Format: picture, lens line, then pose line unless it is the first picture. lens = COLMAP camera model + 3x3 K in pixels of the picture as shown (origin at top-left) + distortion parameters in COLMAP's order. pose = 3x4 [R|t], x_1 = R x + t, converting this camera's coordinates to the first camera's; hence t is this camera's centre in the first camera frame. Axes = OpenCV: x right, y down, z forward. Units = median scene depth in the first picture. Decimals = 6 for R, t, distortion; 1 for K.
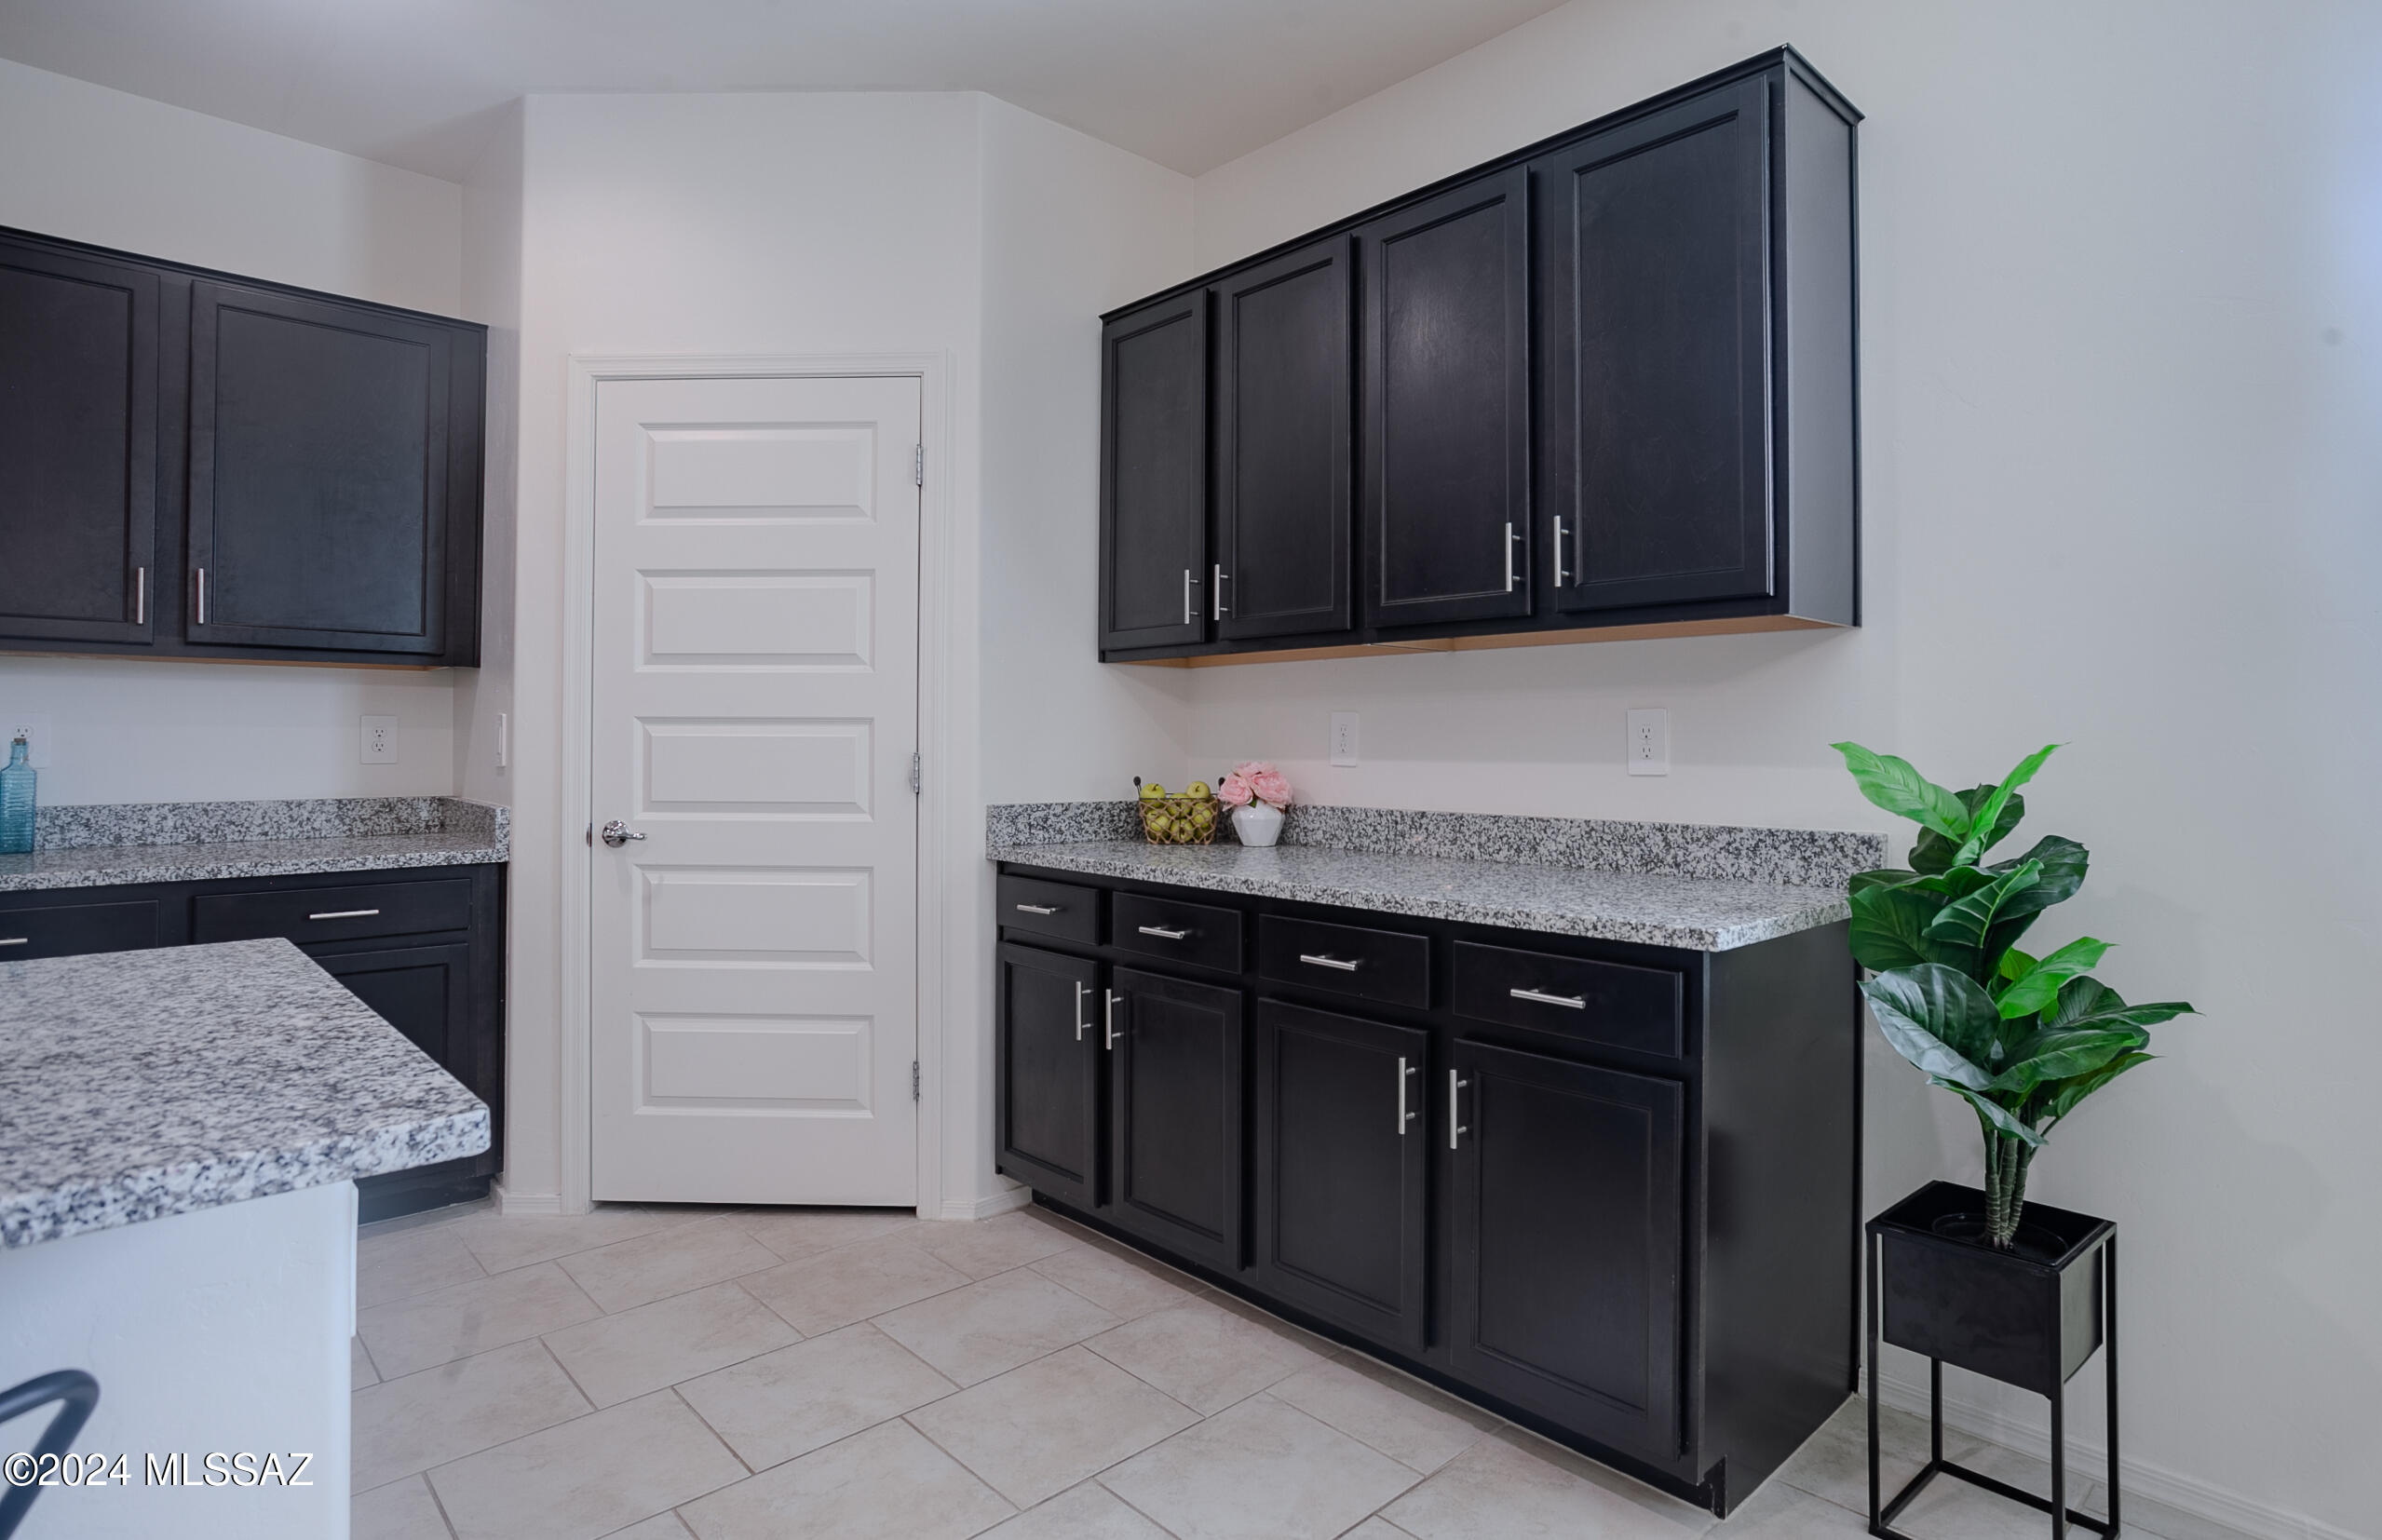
lens RADIAL K [[1260.0, 0, 1264.1], [0, 1260.0, 734.9], [0, 0, 1]] dist [-0.025159, 0.001323]
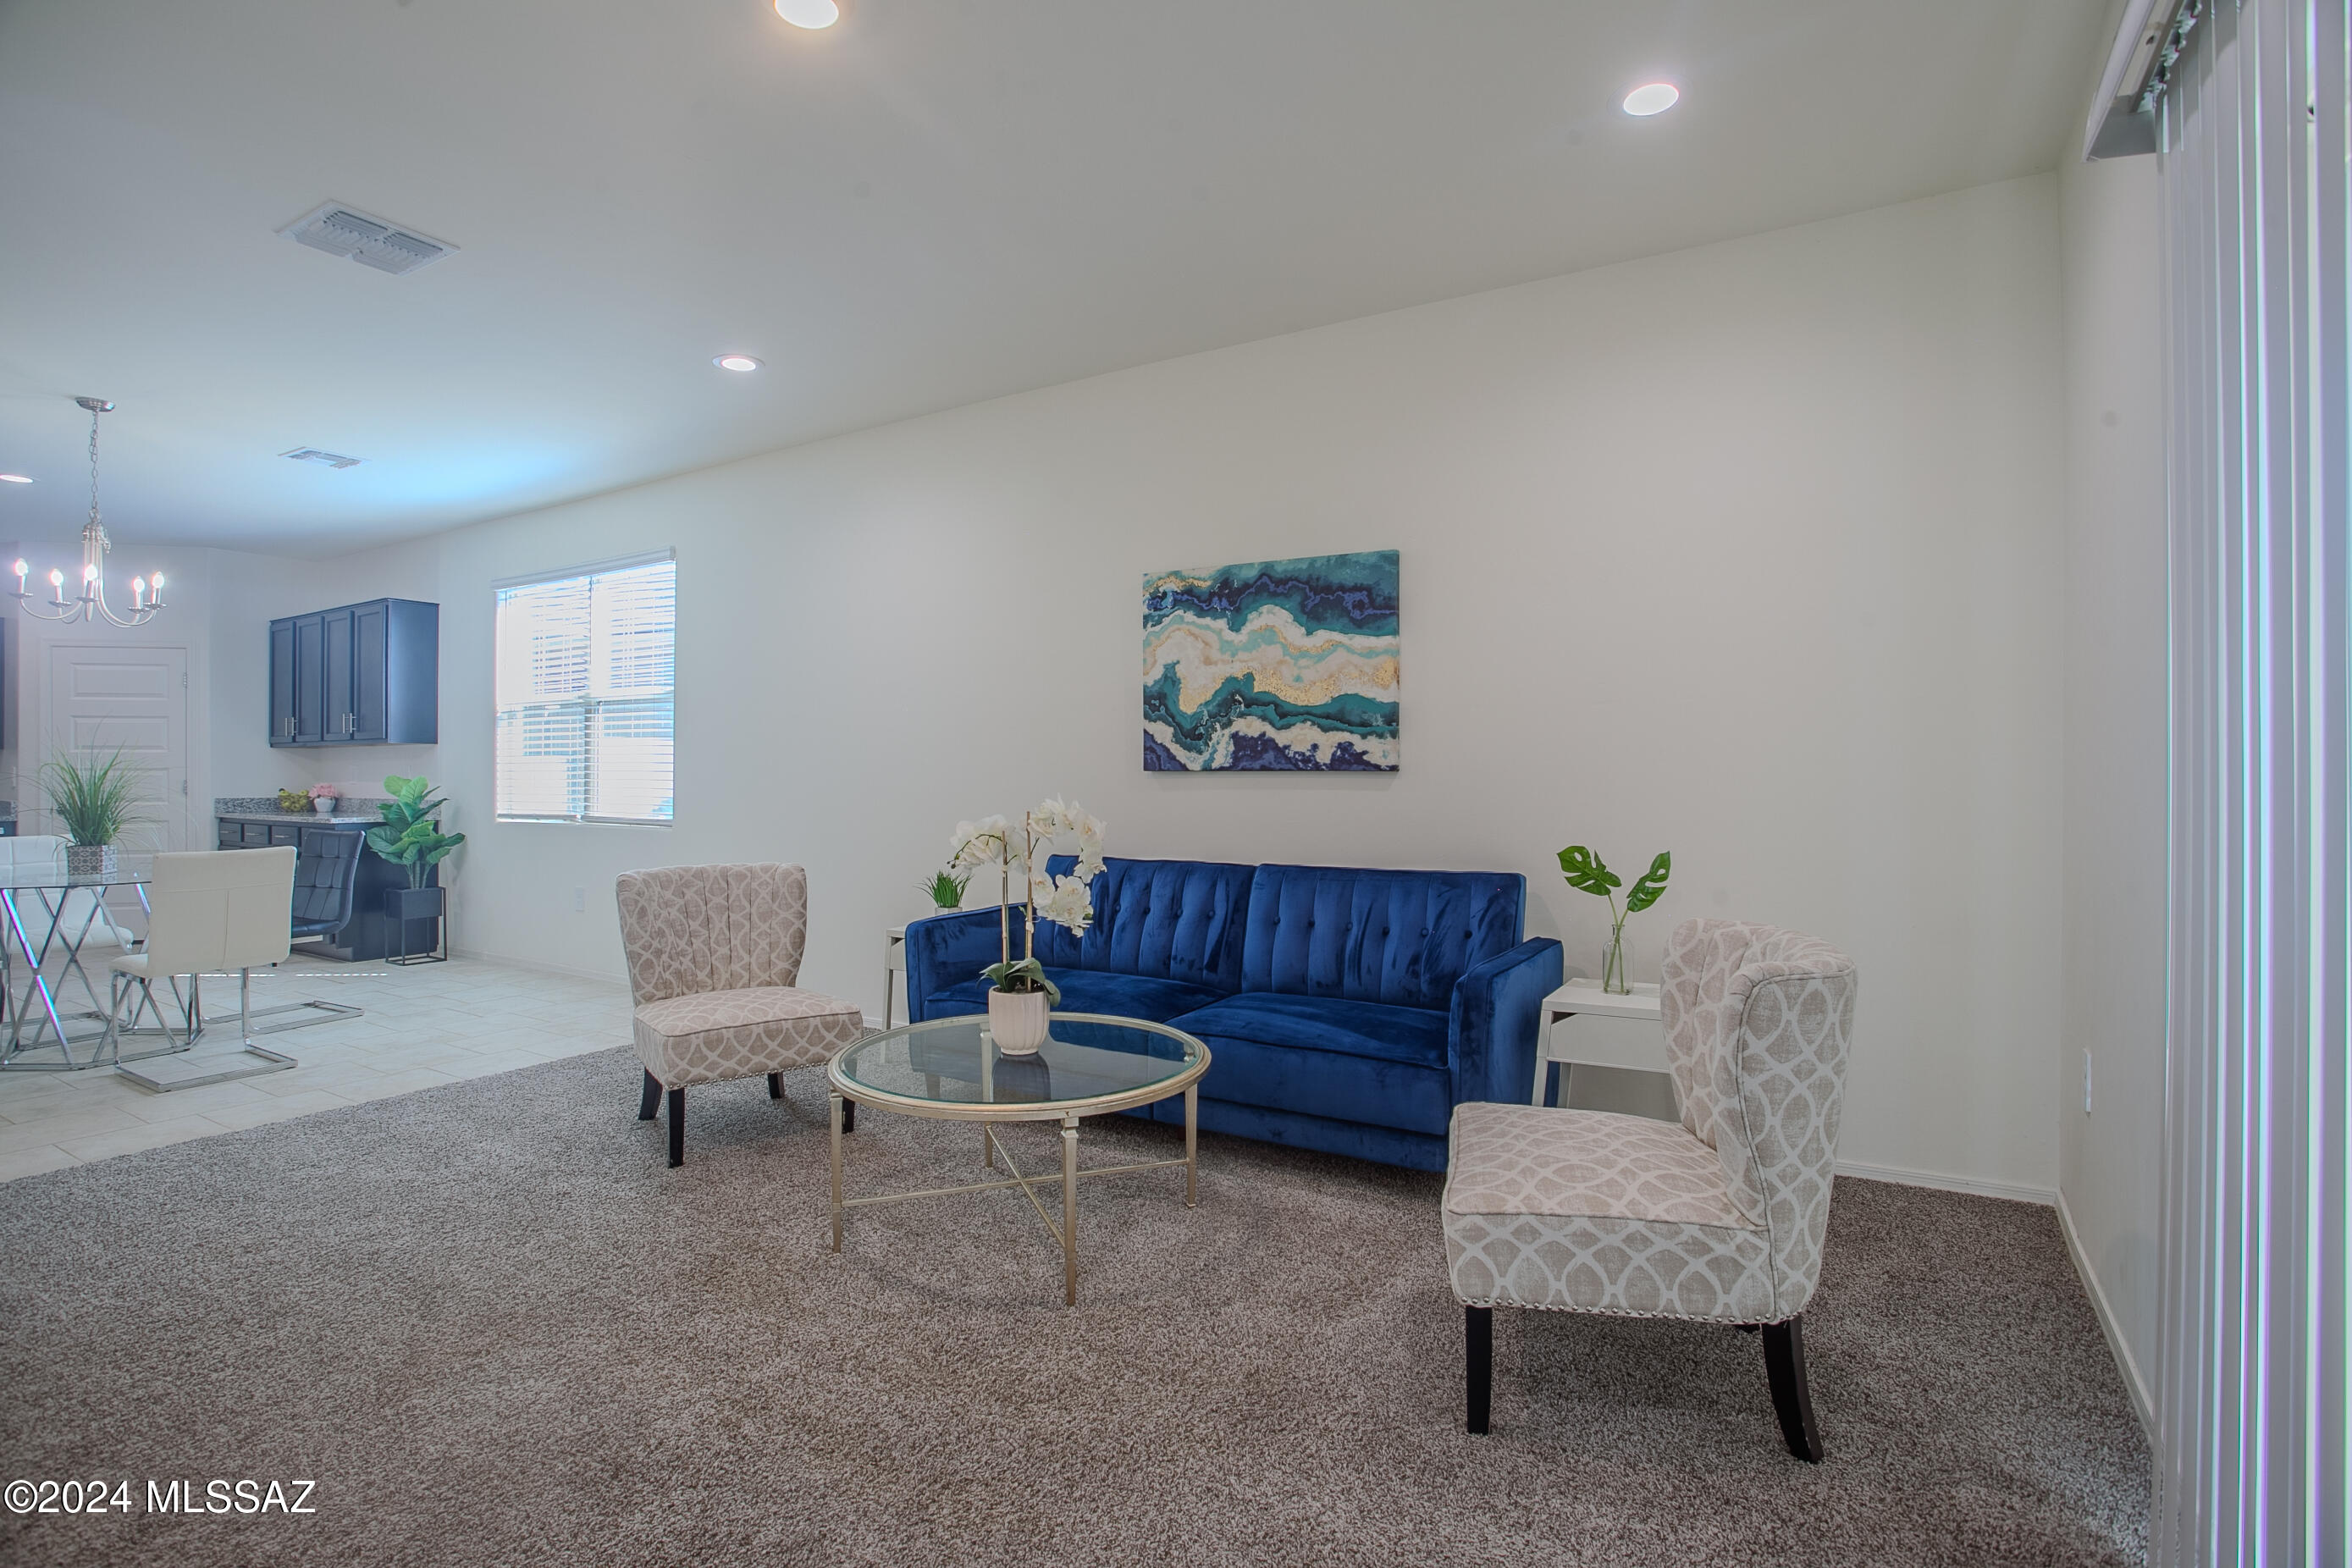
lens RADIAL K [[1182.3, 0, 1173.4], [0, 1182.3, 775.6], [0, 0, 1]] dist [-0.071664, 0.033480]
pose [[0.972130, -0.006312, 0.234357, 1.300194], [0.004064, 0.999941, 0.010076, -0.013775], [-0.234407, -0.008843, 0.972098, -2.051128]]
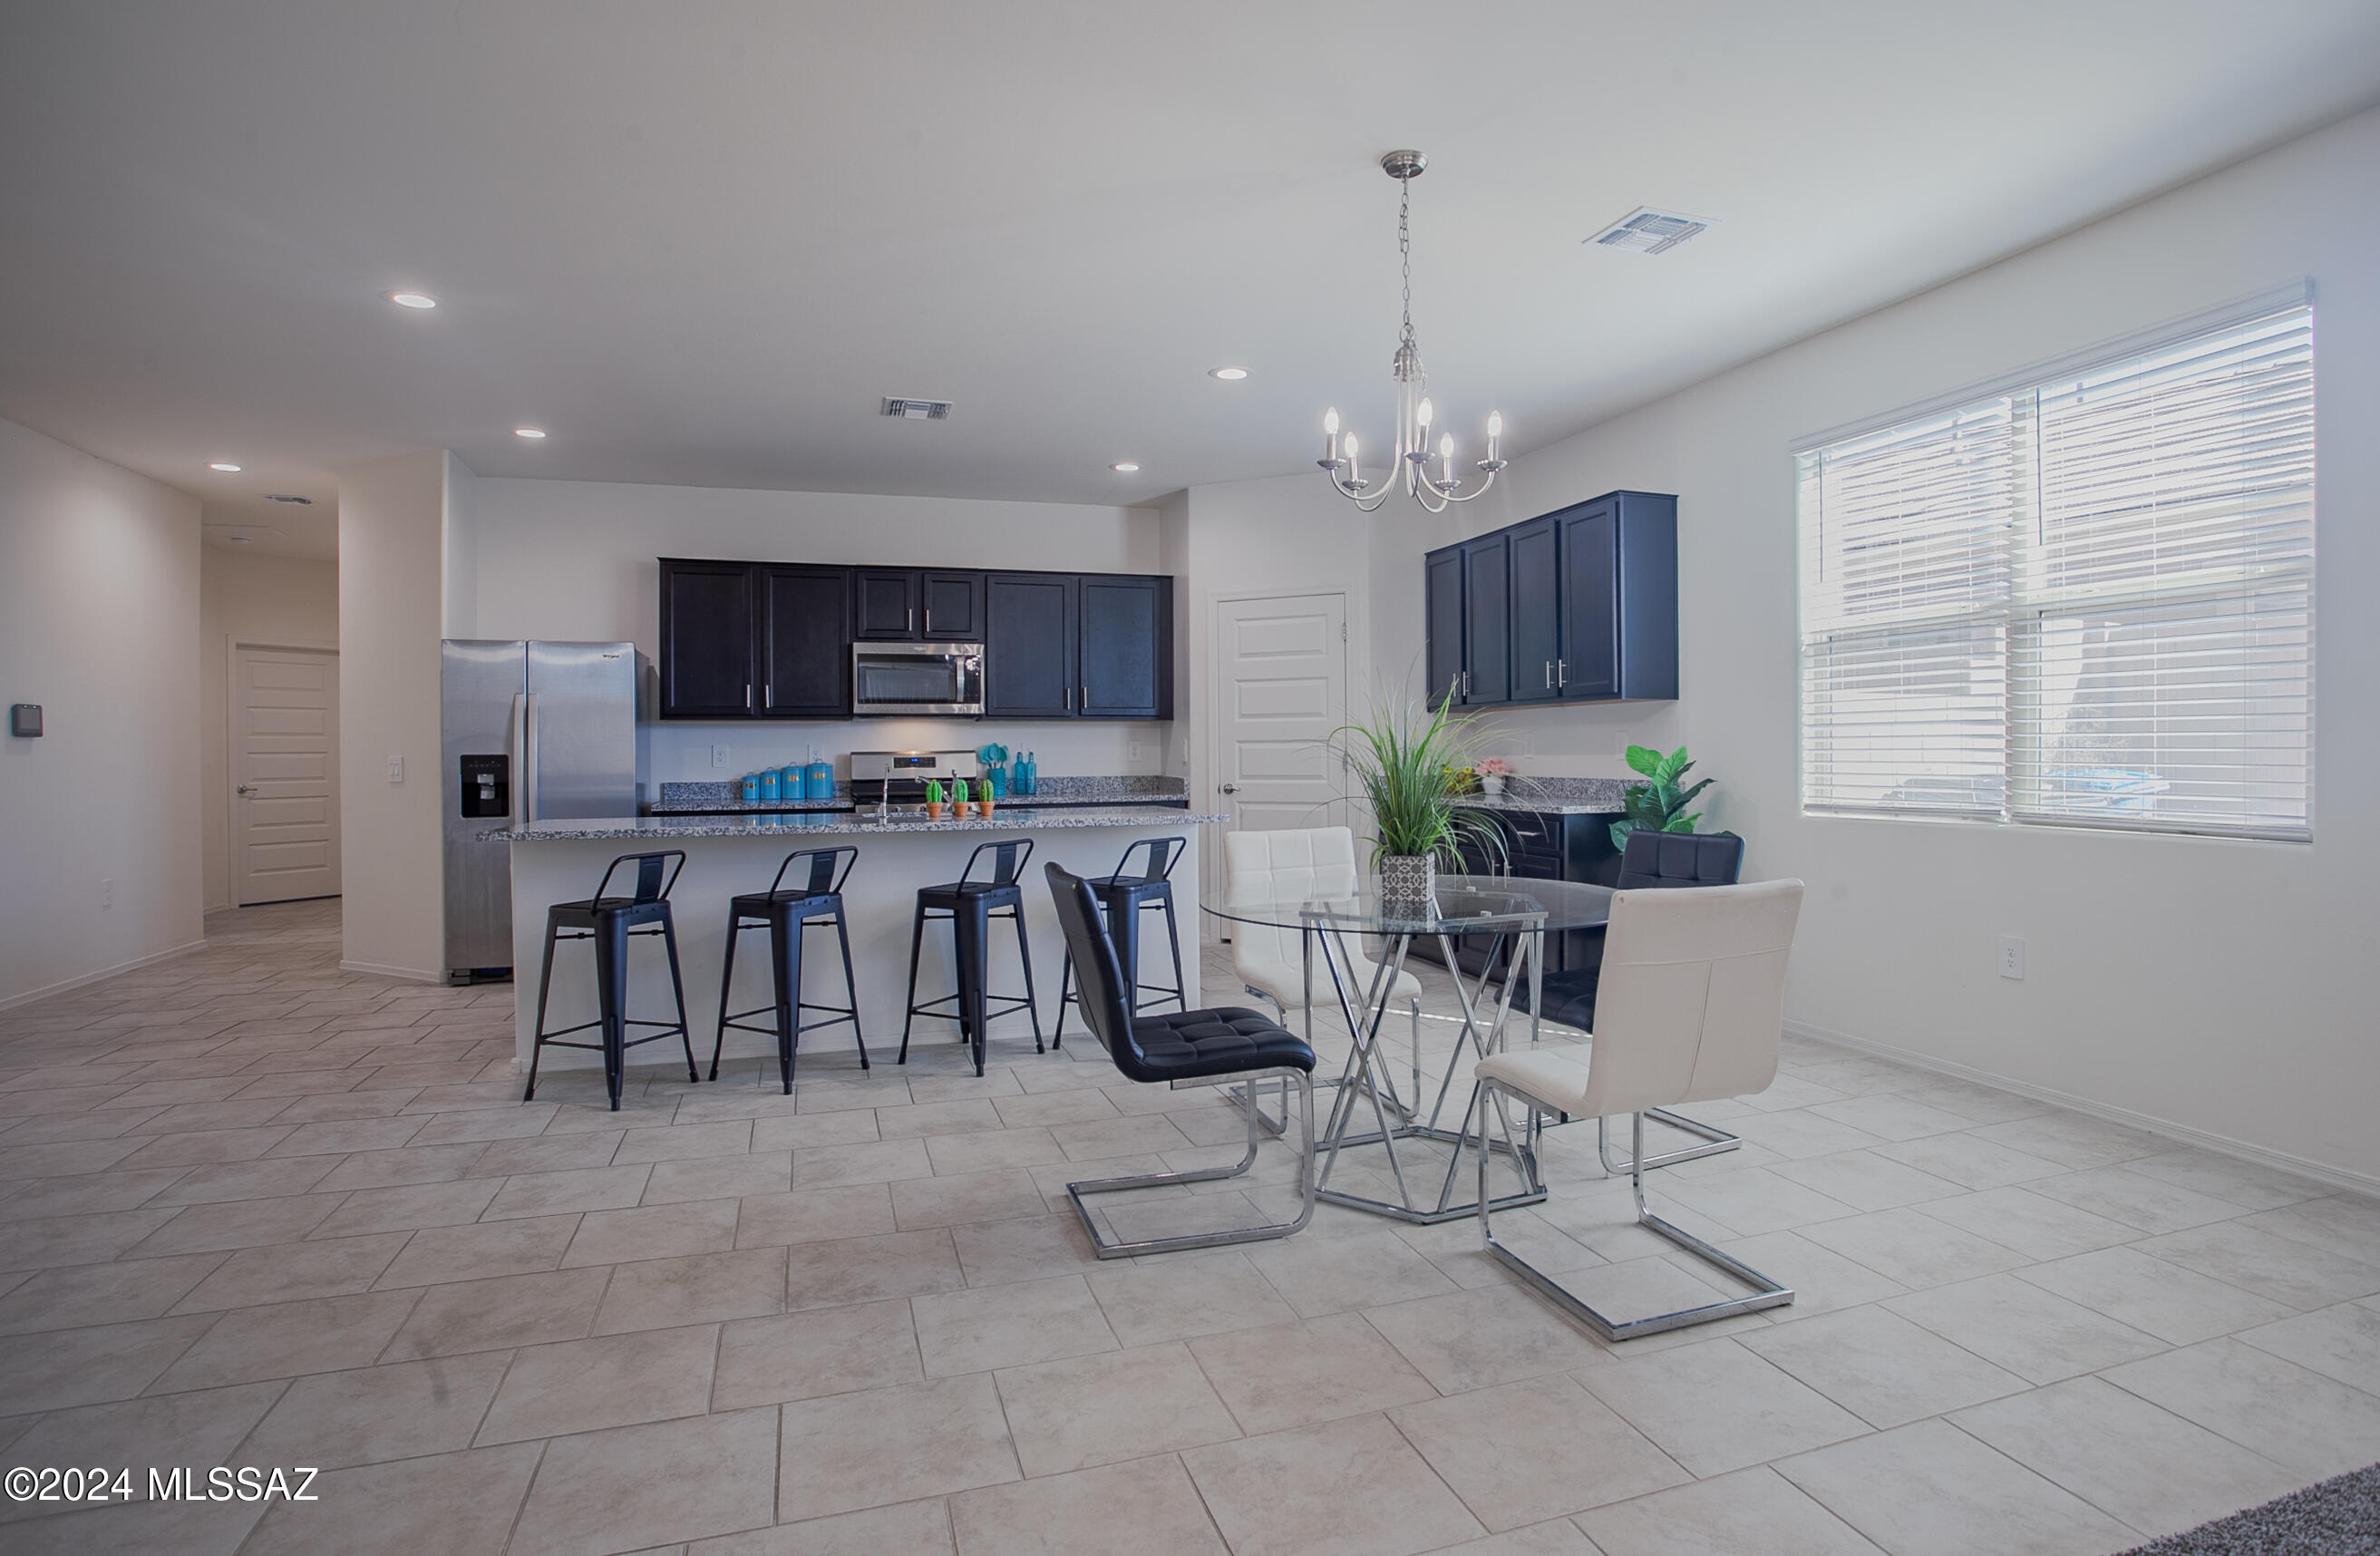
lens RADIAL K [[1255.9, 0, 1214.8], [0, 1255.9, 751.2], [0, 0, 1]] dist [-0.057130, 0.000474]
pose [[0.899661, -0.011671, -0.436432, 0.529478], [0.015083, 0.999877, 0.004353, -0.004919], [0.436328, -0.010498, 0.899727, -1.220275]]
